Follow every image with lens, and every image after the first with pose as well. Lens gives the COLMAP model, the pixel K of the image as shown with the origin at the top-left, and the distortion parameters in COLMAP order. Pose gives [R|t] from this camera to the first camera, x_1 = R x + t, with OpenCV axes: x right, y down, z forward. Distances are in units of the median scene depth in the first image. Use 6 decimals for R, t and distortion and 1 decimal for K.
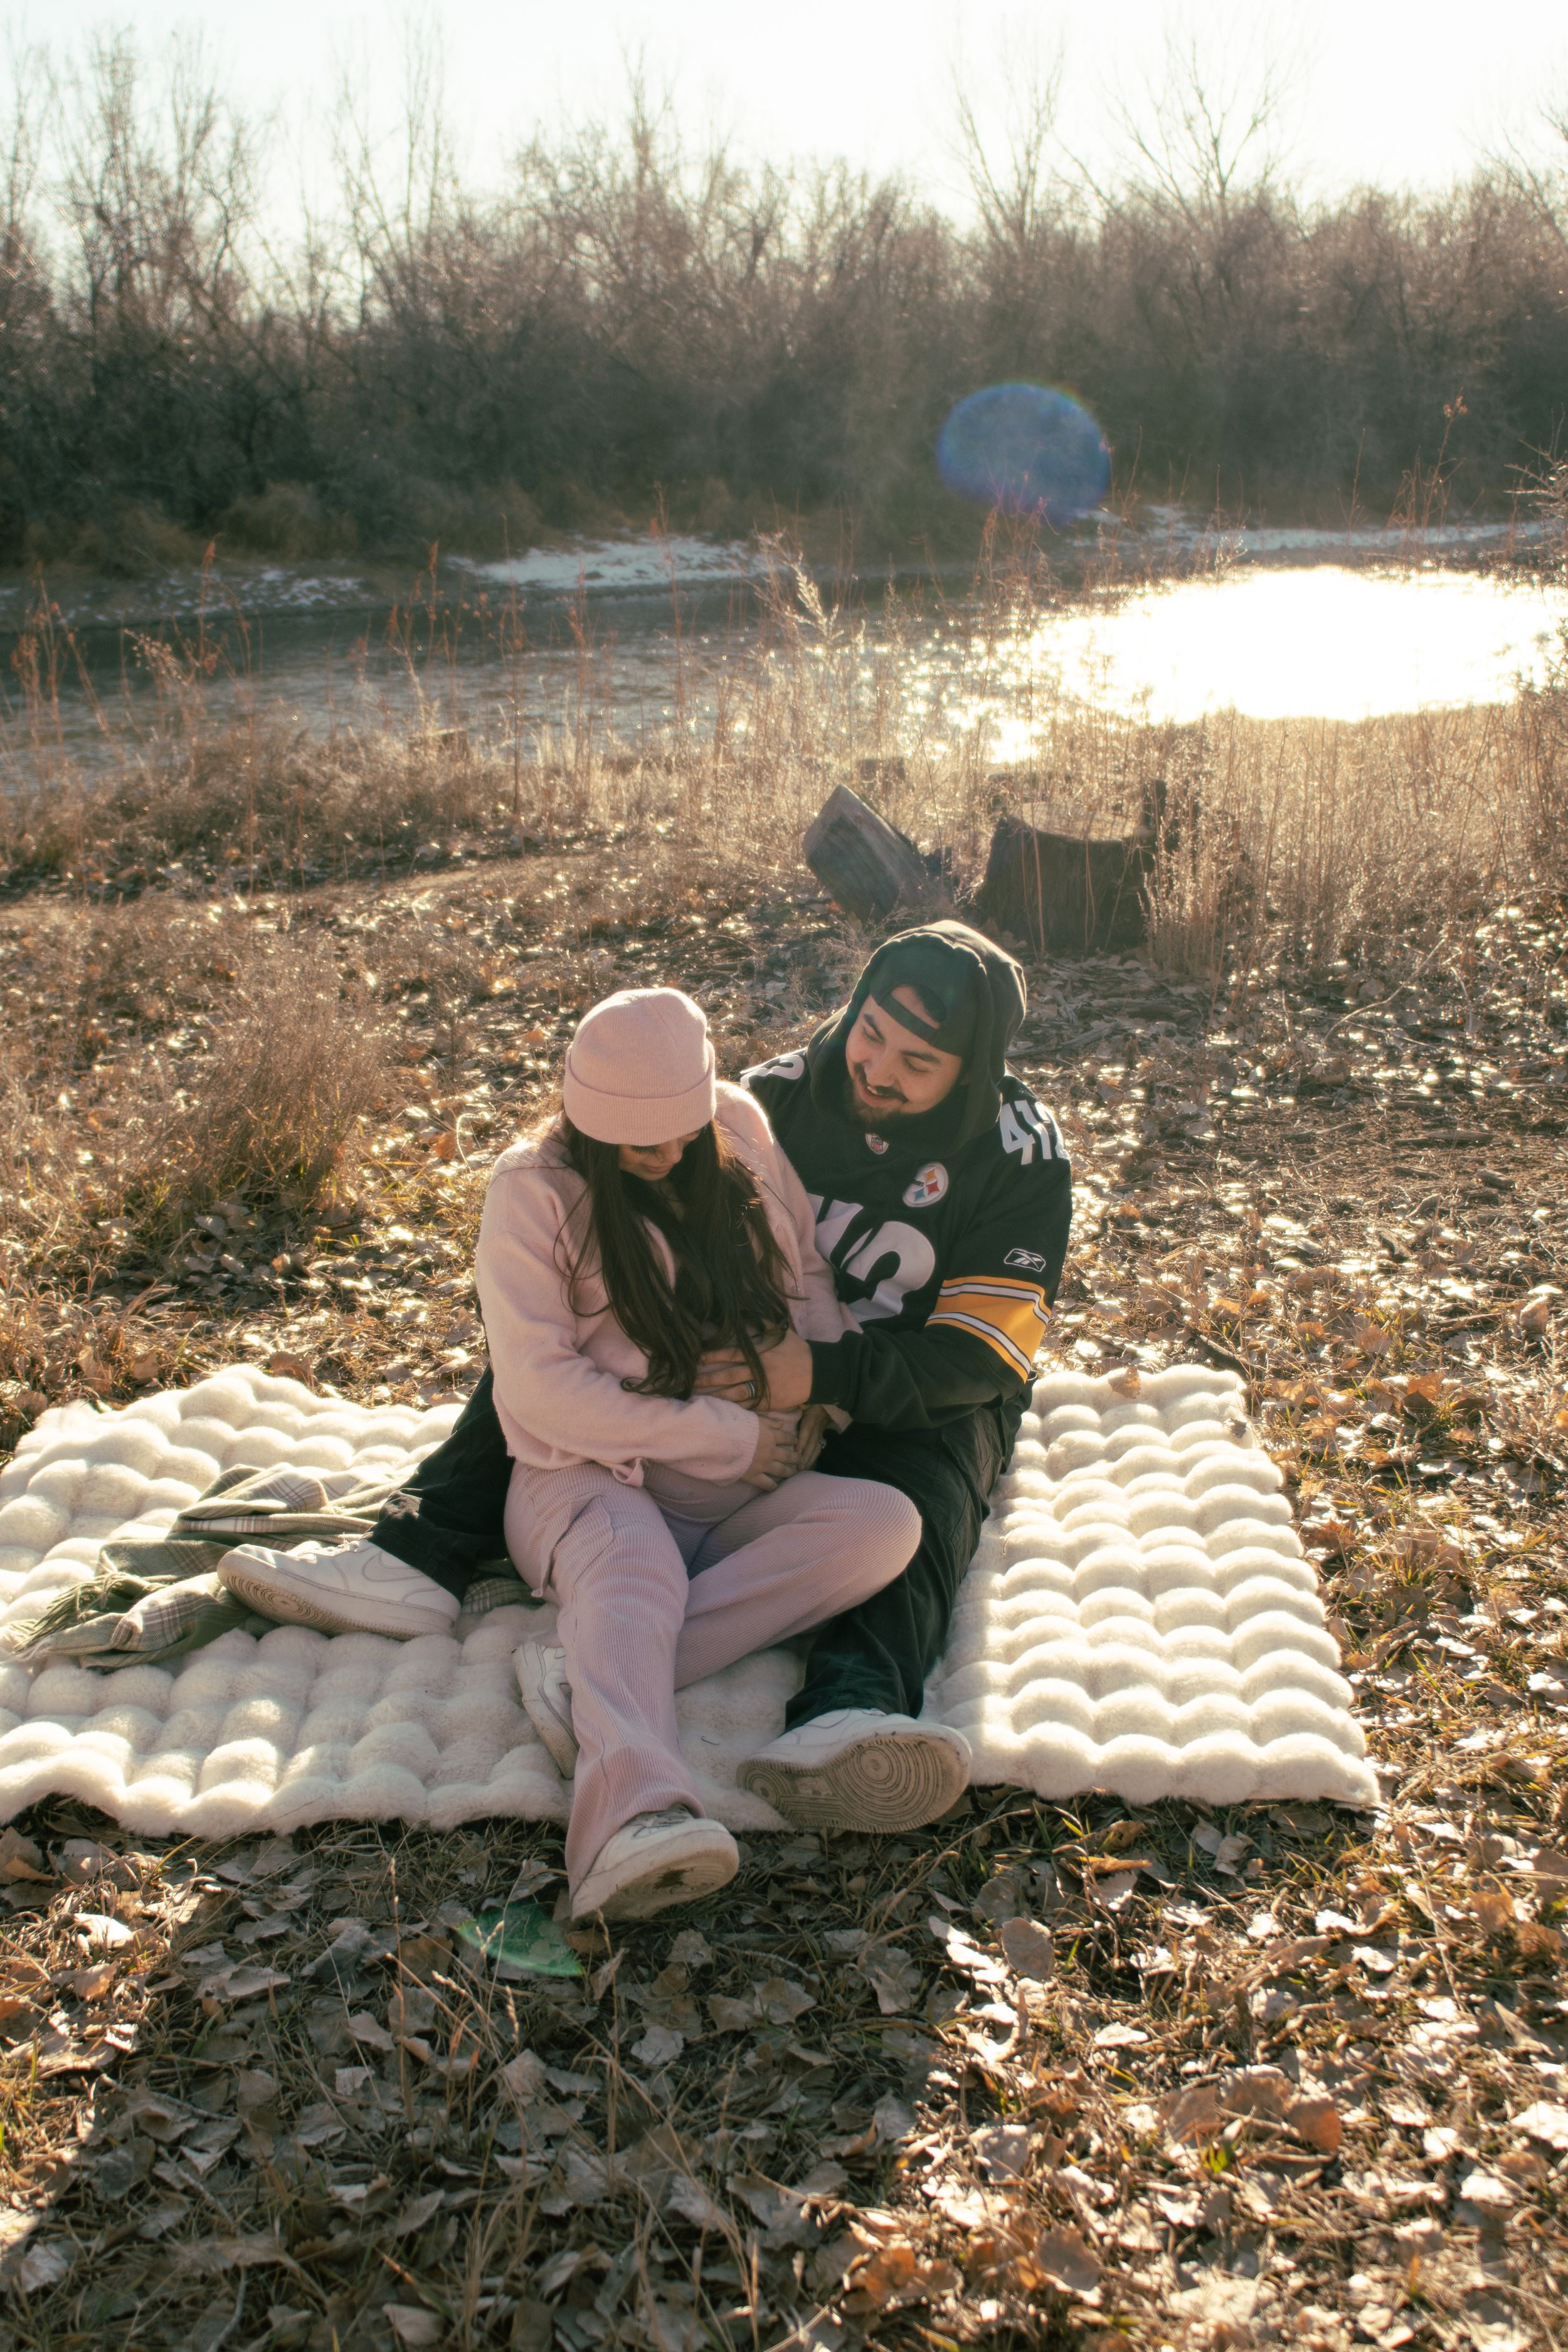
lens RADIAL K [[2485.3, 0, 784.0], [0, 2485.3, 1176.0], [0, 0, 1]] dist [-0.067346, 0.013923]
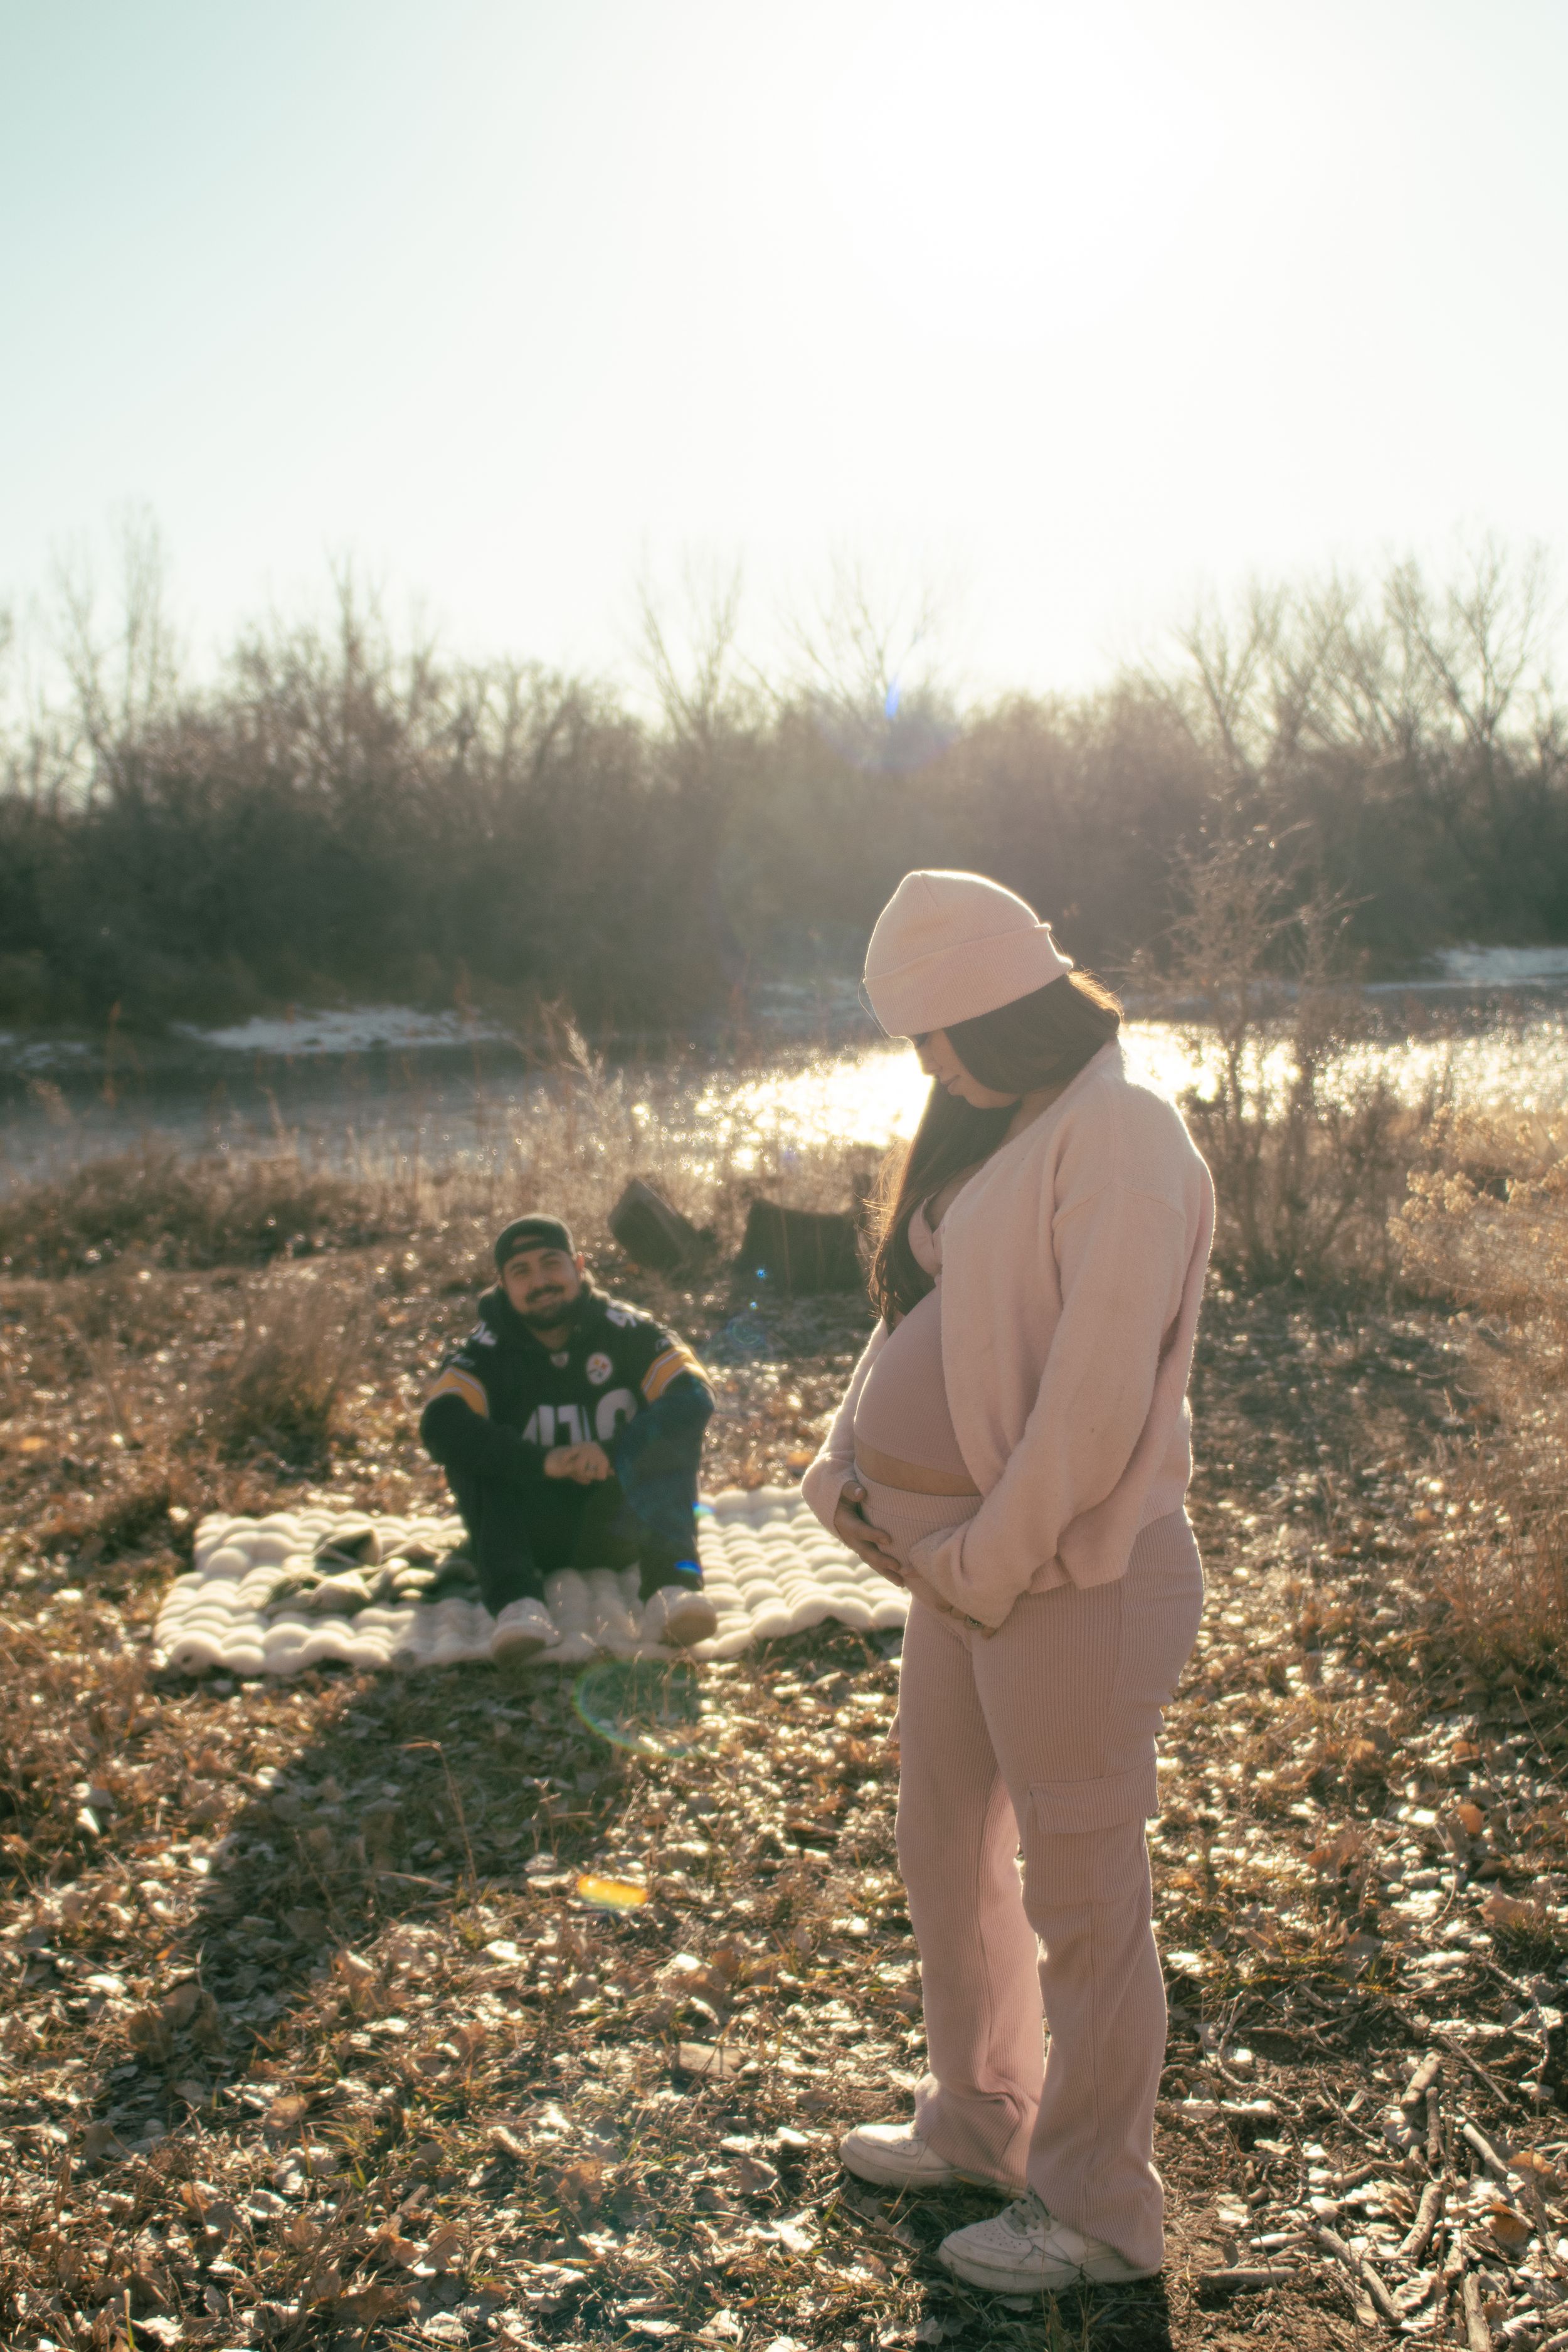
lens RADIAL K [[2485.3, 0, 784.0], [0, 2485.3, 1176.0], [0, 0, 1]] dist [-0.067346, 0.013923]
pose [[0.992153, -0.004317, 0.124956, -0.065598], [0.027278, 0.982803, -0.182632, 0.092085], [-0.122019, 0.184608, 0.975208, -0.342413]]
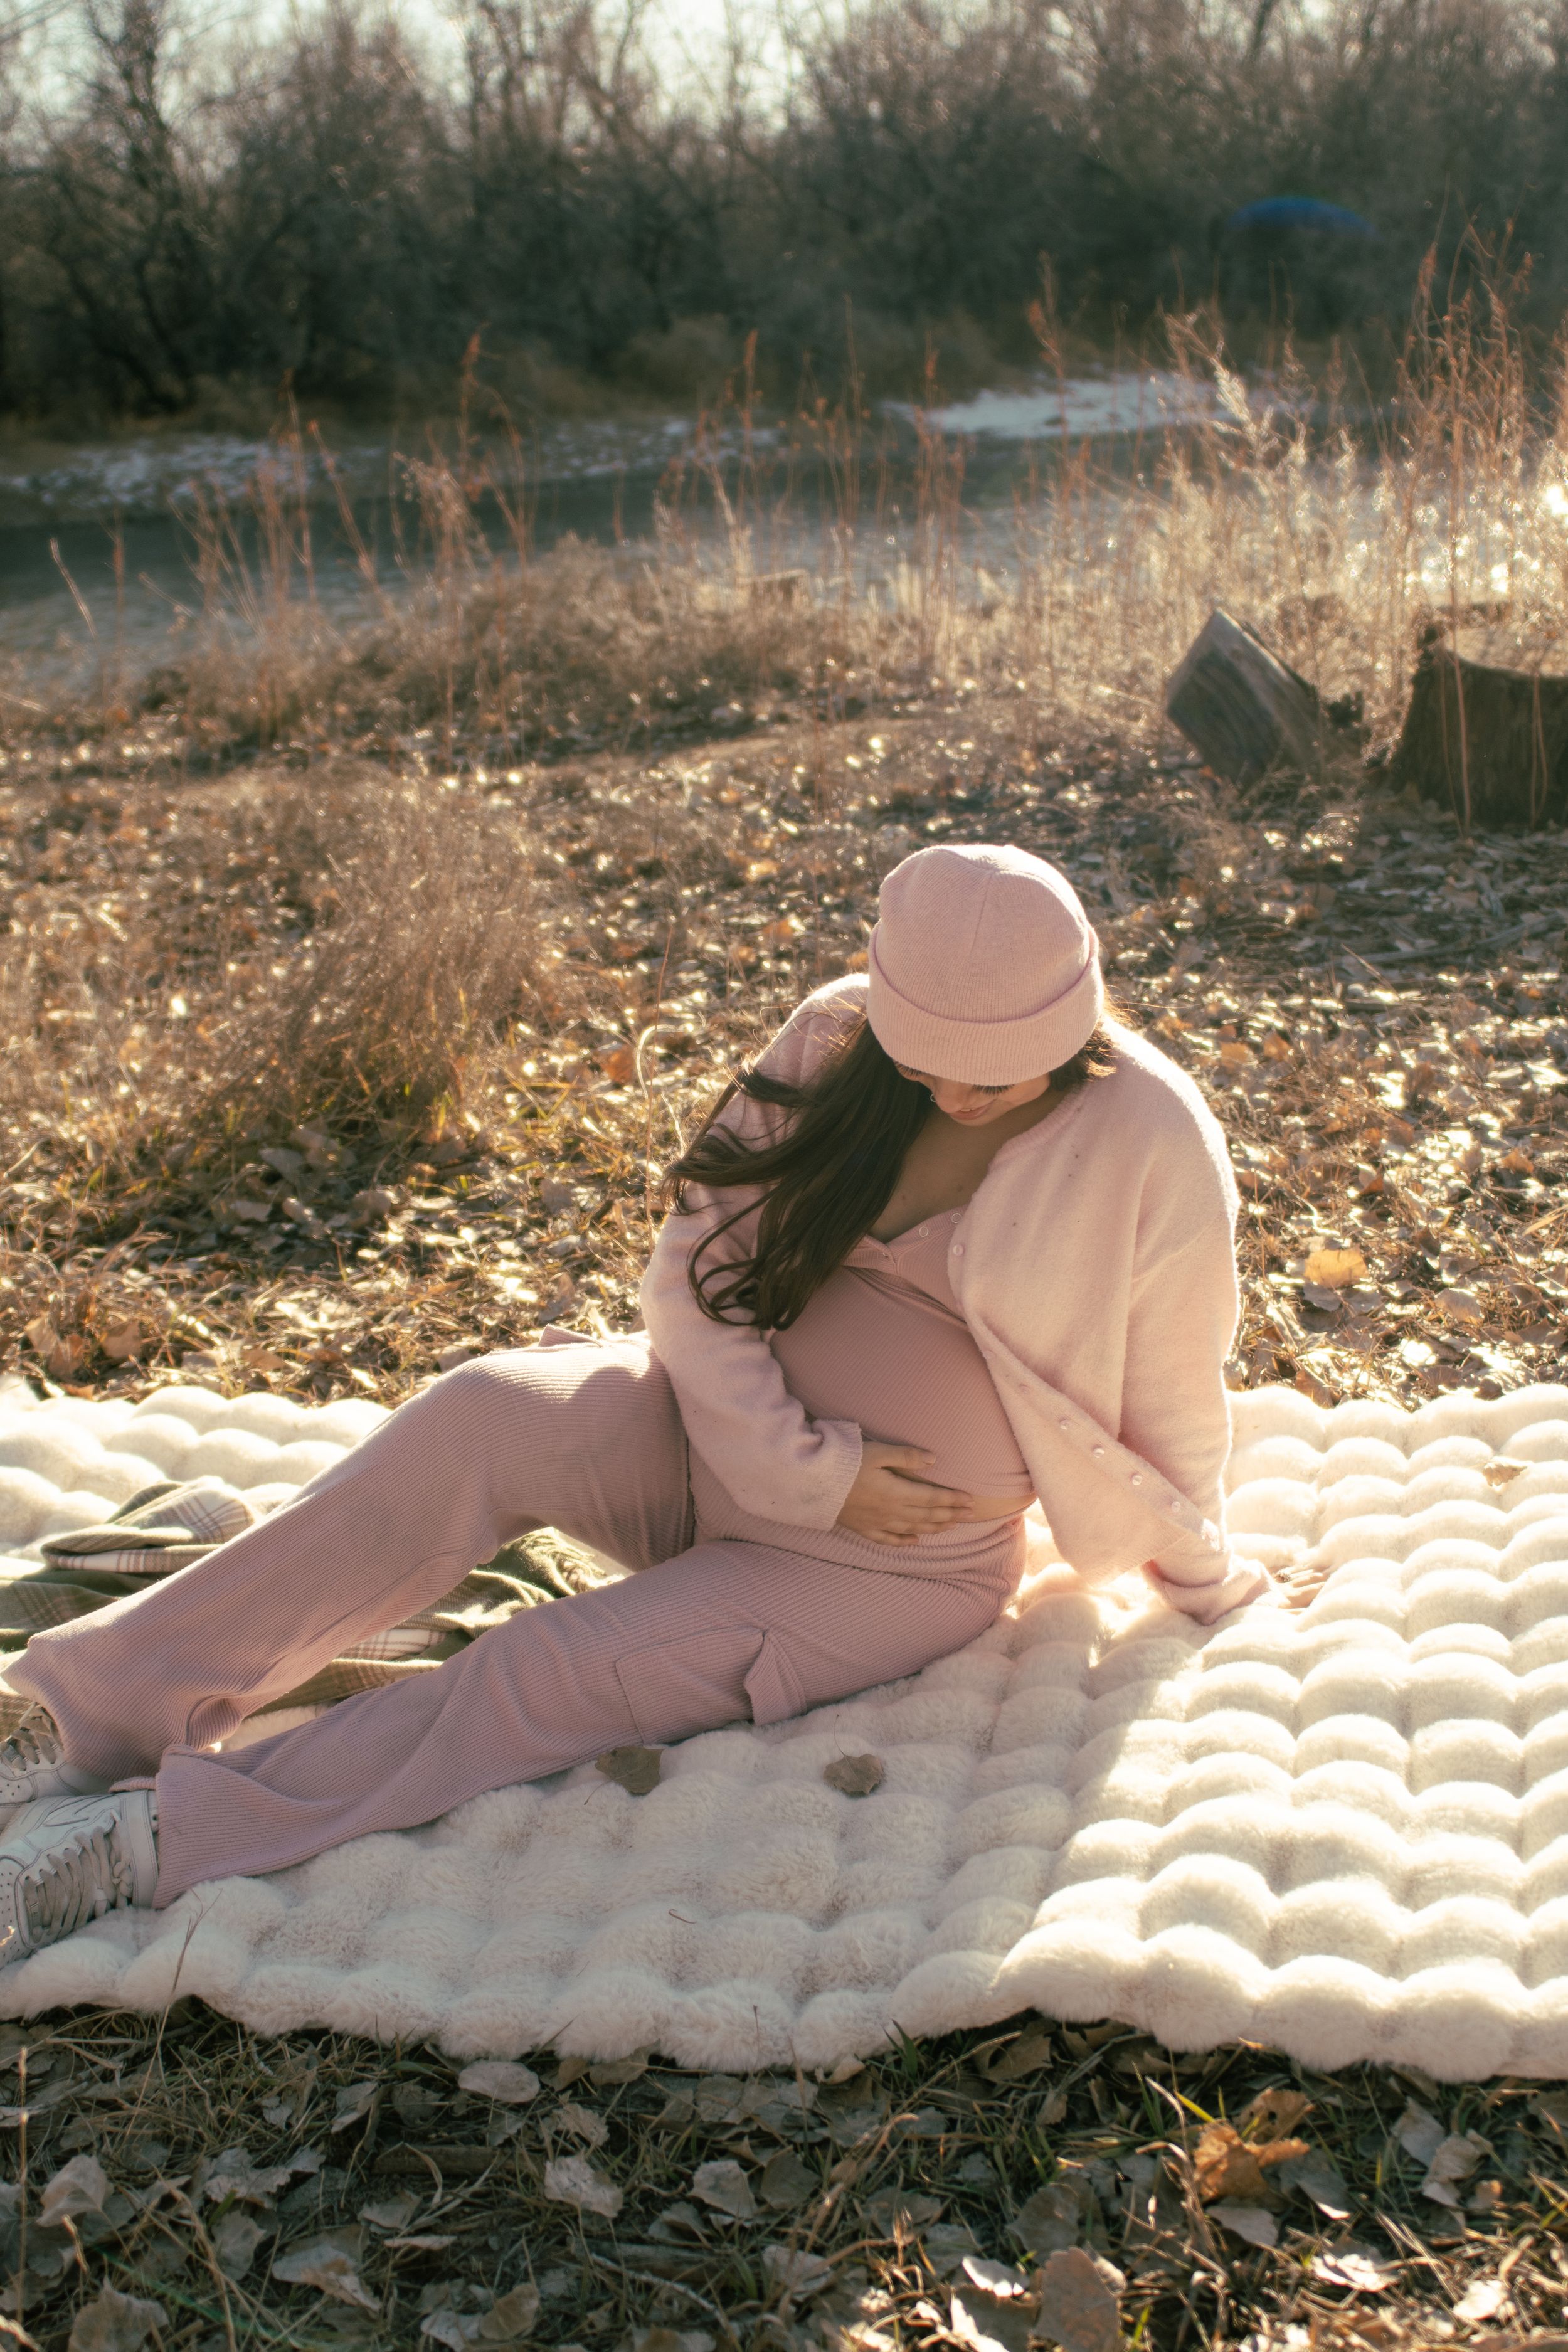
lens RADIAL K [[2916.4, 0, 784.0], [0, 2916.4, 1176.0], [0, 0, 1]] dist [-0.019480, 0.021950]
pose [[0.984793, 0.018358, -0.172759, 0.048717], [-0.016350, 0.999781, 0.013041, 0.006663], [0.172960, -0.010018, 0.984878, 0.089798]]
